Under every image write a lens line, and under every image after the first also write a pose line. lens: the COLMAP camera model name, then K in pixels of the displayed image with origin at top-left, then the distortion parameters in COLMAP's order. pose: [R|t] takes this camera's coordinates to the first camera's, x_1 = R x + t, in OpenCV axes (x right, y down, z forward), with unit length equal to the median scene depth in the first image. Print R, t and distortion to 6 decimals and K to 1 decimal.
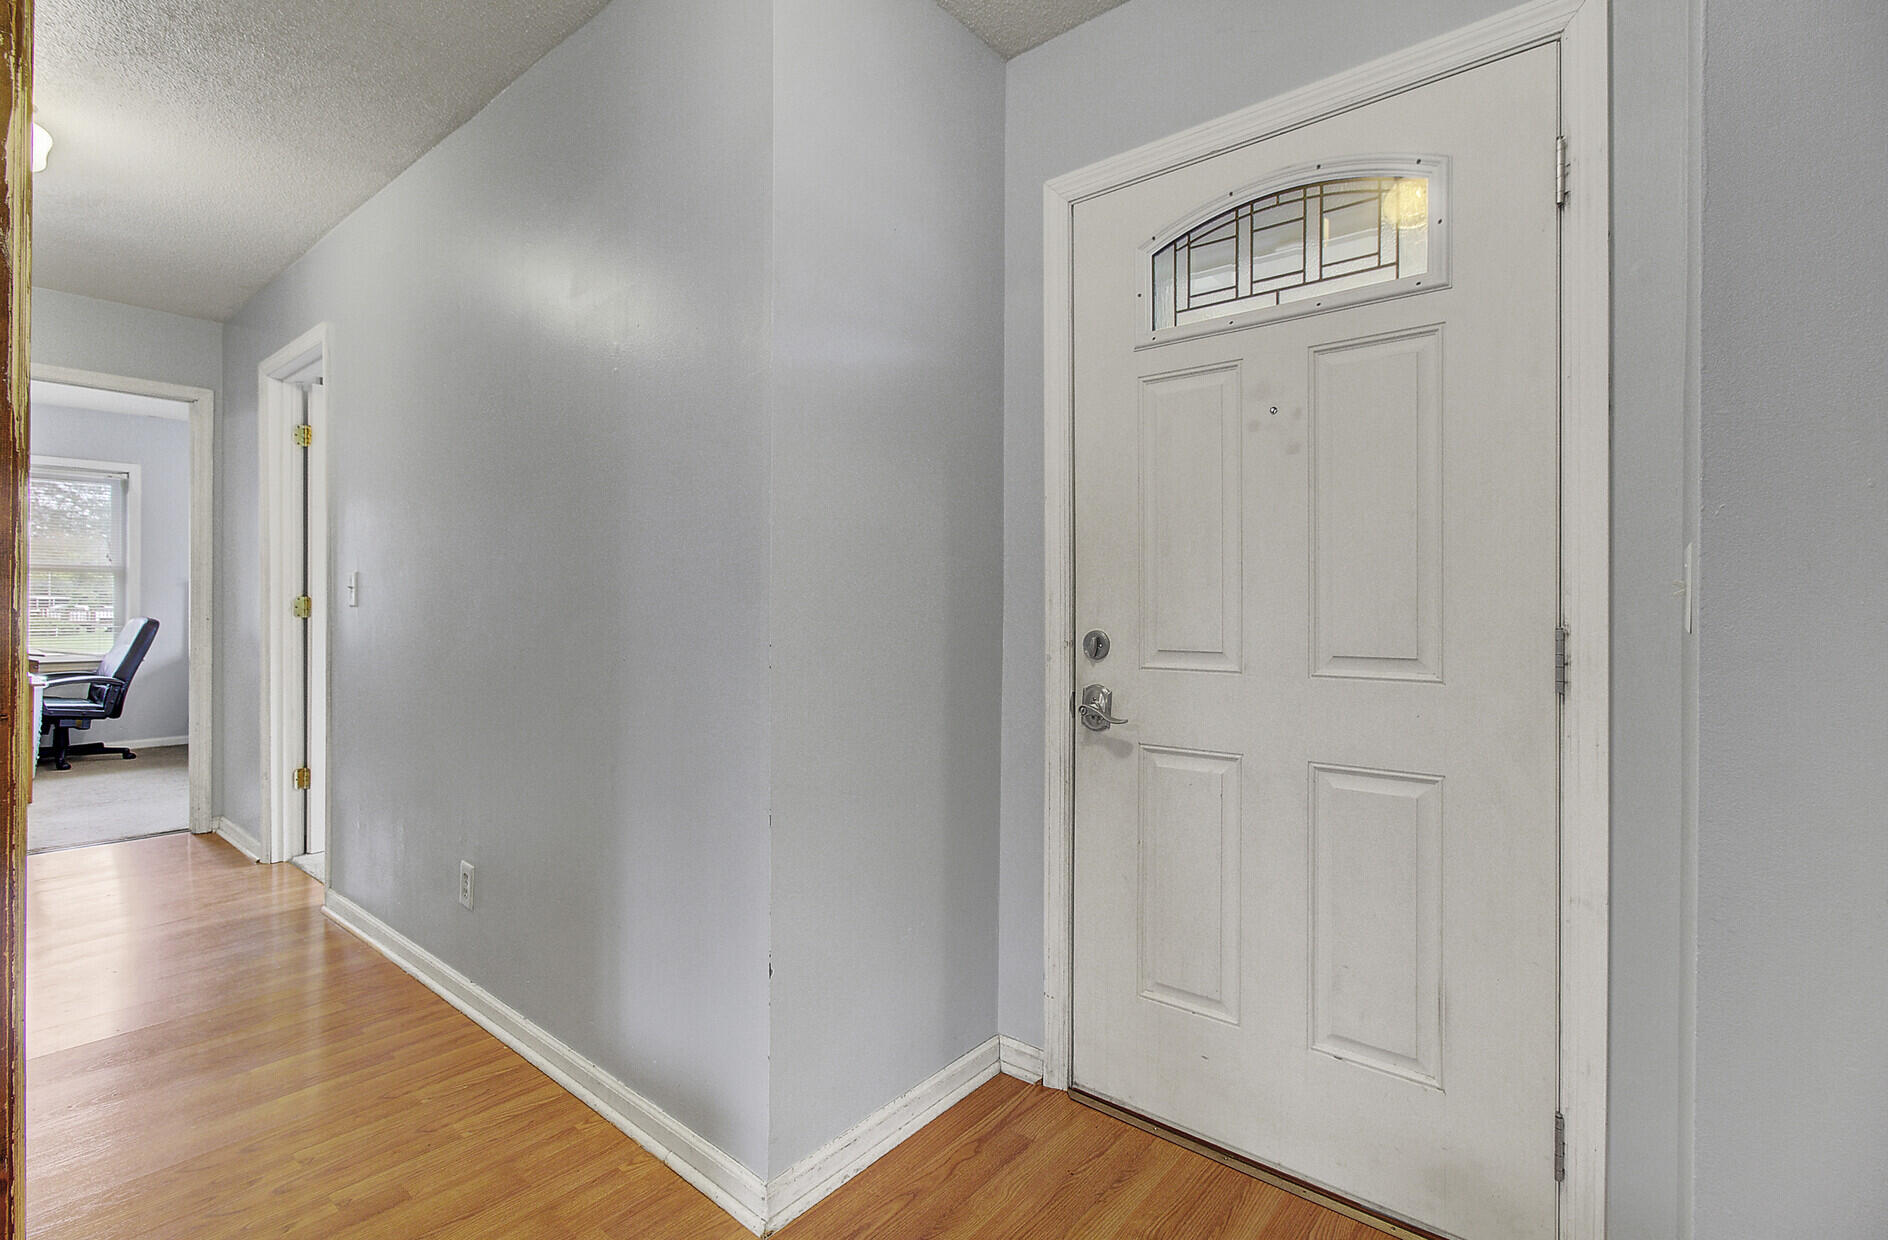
lens RADIAL K [[867.6, 0, 941.0], [0, 867.6, 613.5], [0, 0, 1]] dist [-0.010058, 0.004618]
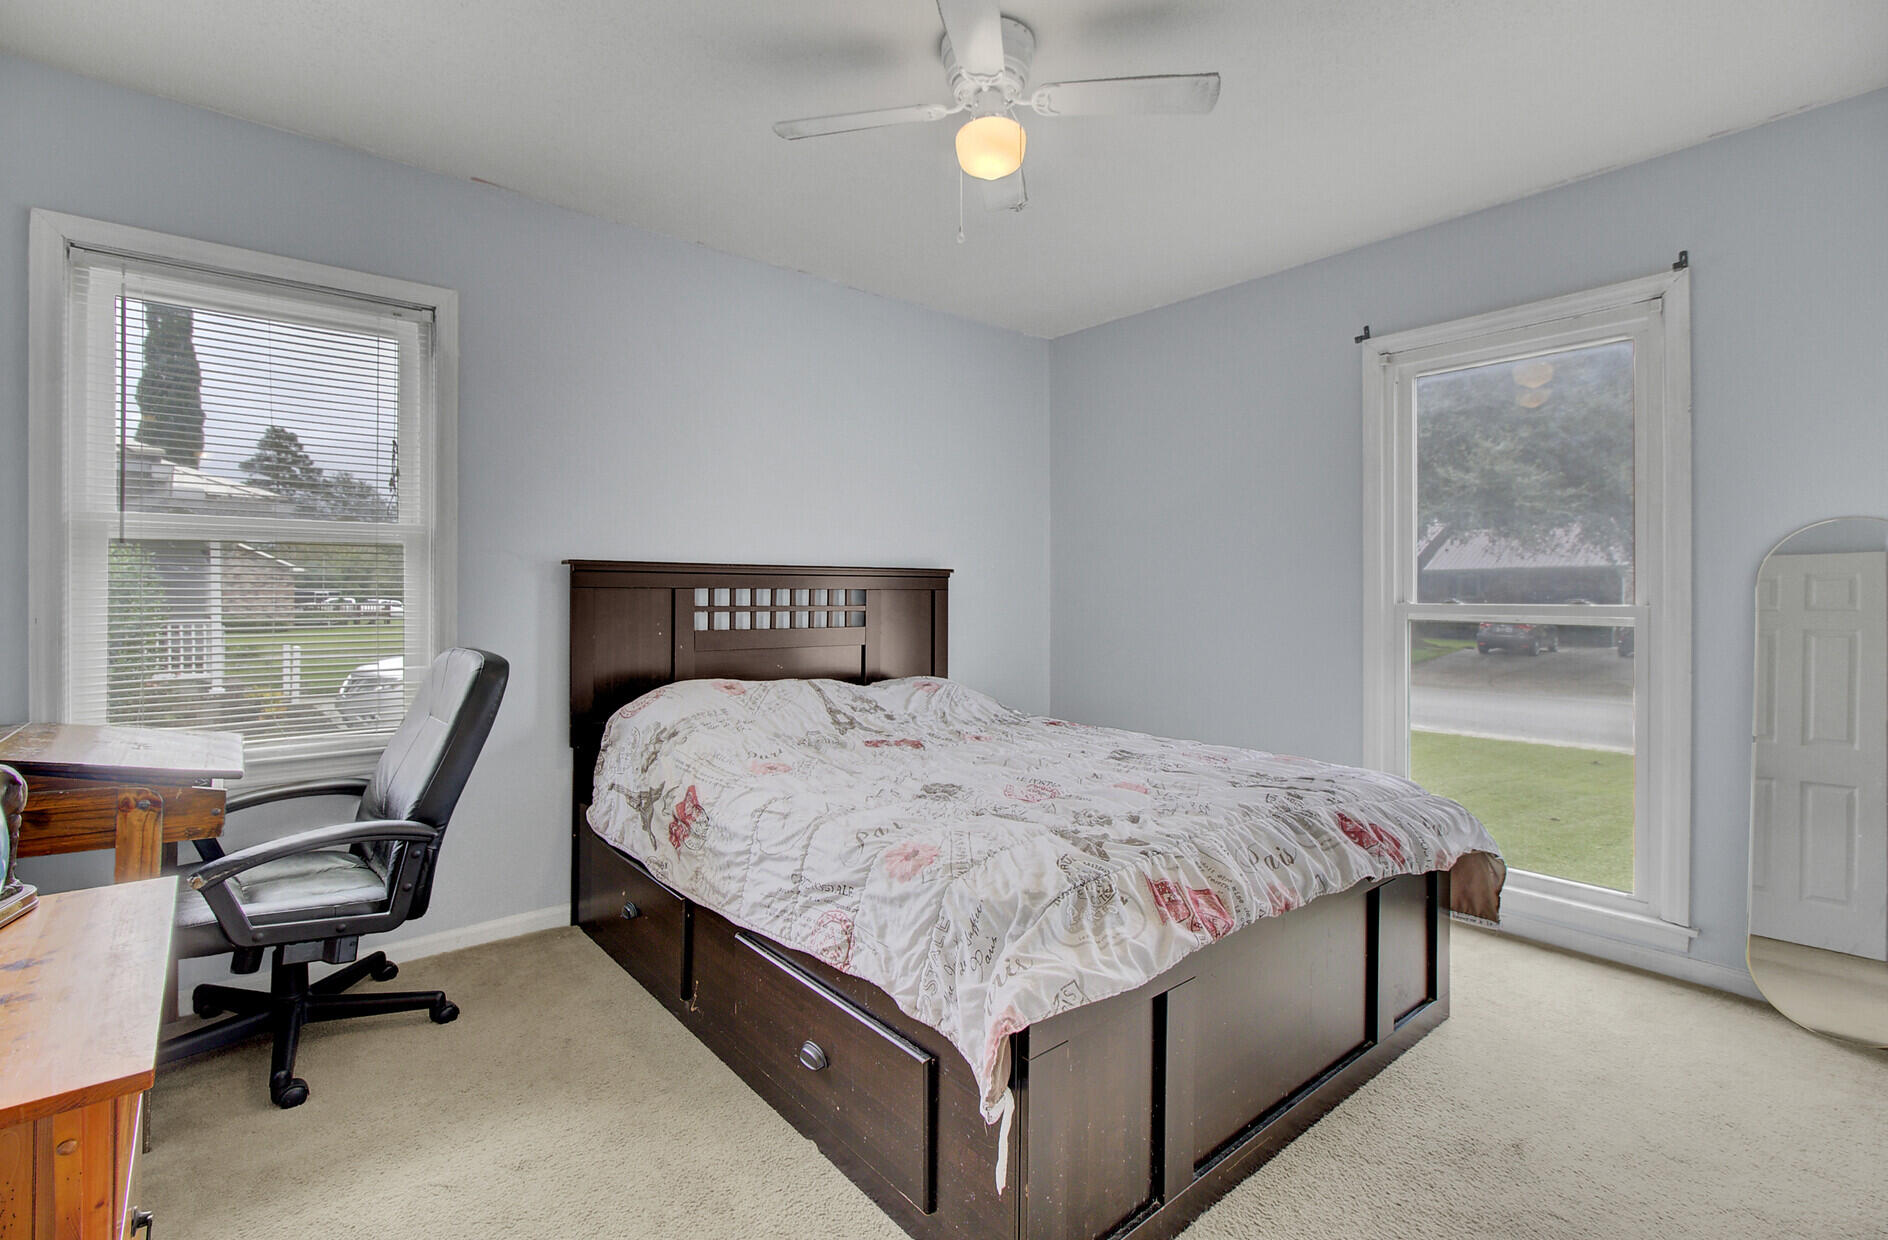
lens RADIAL K [[867.6, 0, 948.3], [0, 867.6, 604.8], [0, 0, 1]] dist [-0.010058, 0.004618]
pose [[0.984137, 0.000881, -0.177408, -0.649874], [-0.000977, 0.999999, -0.000451, -0.017185], [0.177408, 0.000617, 0.984137, 0.659287]]
